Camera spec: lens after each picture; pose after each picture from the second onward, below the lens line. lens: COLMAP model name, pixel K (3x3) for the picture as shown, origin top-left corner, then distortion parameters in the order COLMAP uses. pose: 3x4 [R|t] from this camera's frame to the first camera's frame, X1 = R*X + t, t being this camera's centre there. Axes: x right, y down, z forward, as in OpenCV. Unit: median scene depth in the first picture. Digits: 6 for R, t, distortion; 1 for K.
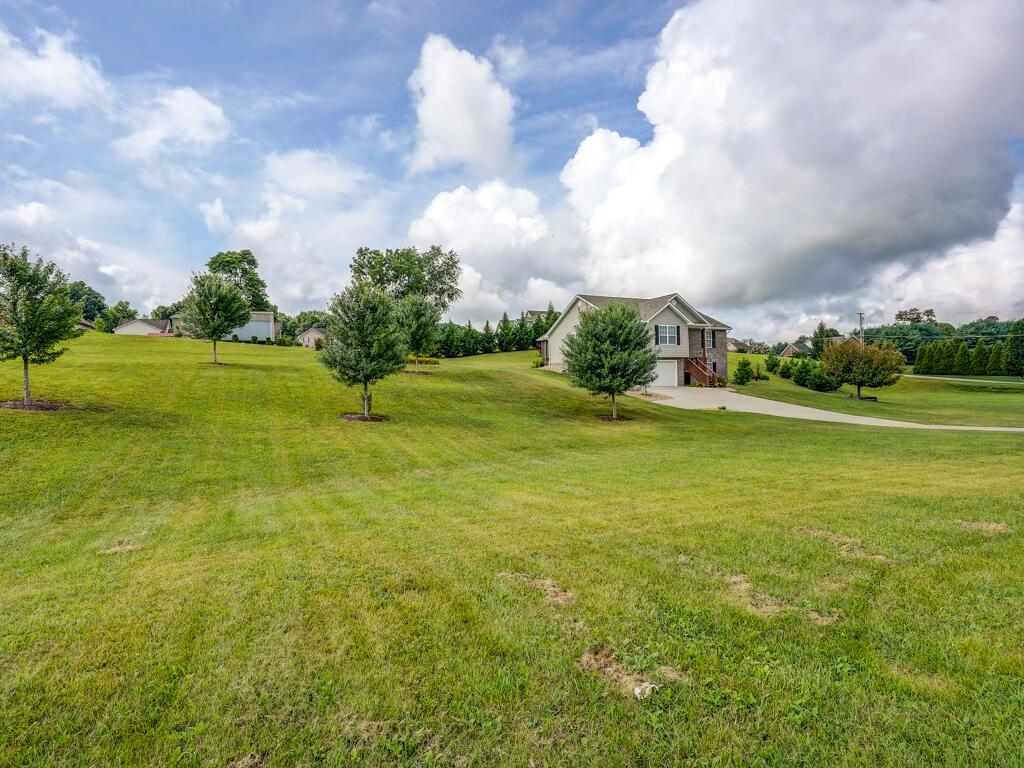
lens RADIAL K [[522.5, 0, 512.0], [0, 522.5, 384.0], [0, 0, 1]] dist [-0.007437, 0.005150]
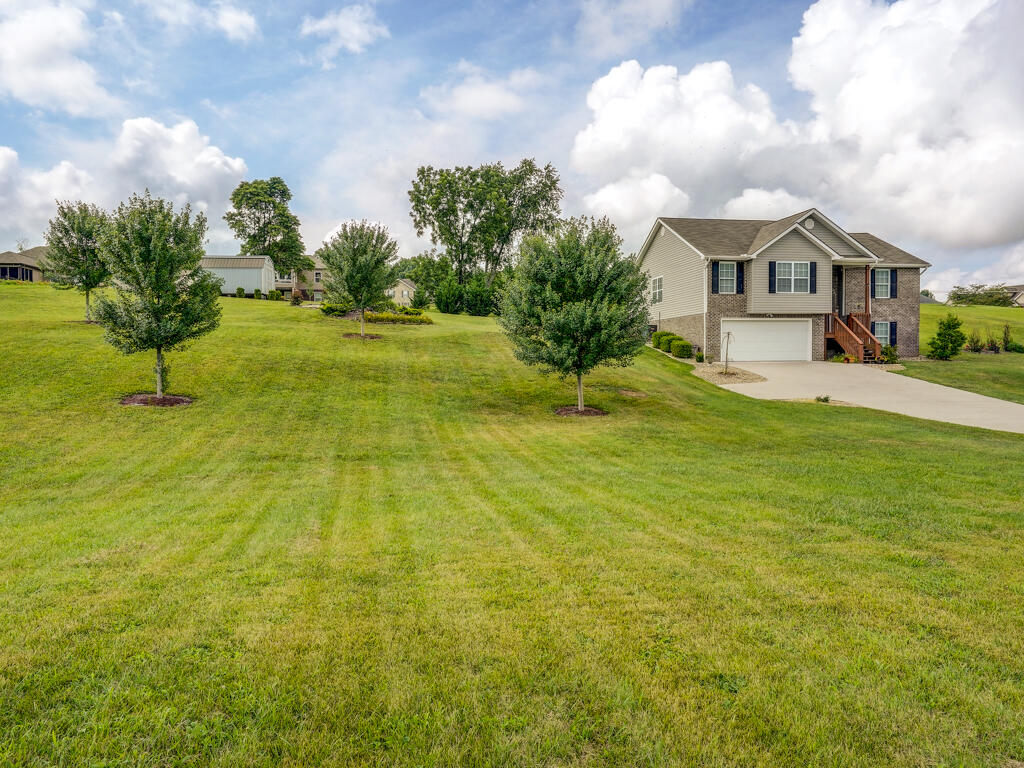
lens RADIAL K [[706.9, 0, 512.0], [0, 706.9, 384.0], [0, 0, 1]] dist [0.006859, -0.000085]
pose [[0.966165, 0.023193, -0.256879, 0.172265], [-0.011999, 0.998912, 0.045059, -0.001613], [0.257645, -0.040452, 0.965393, 0.092764]]
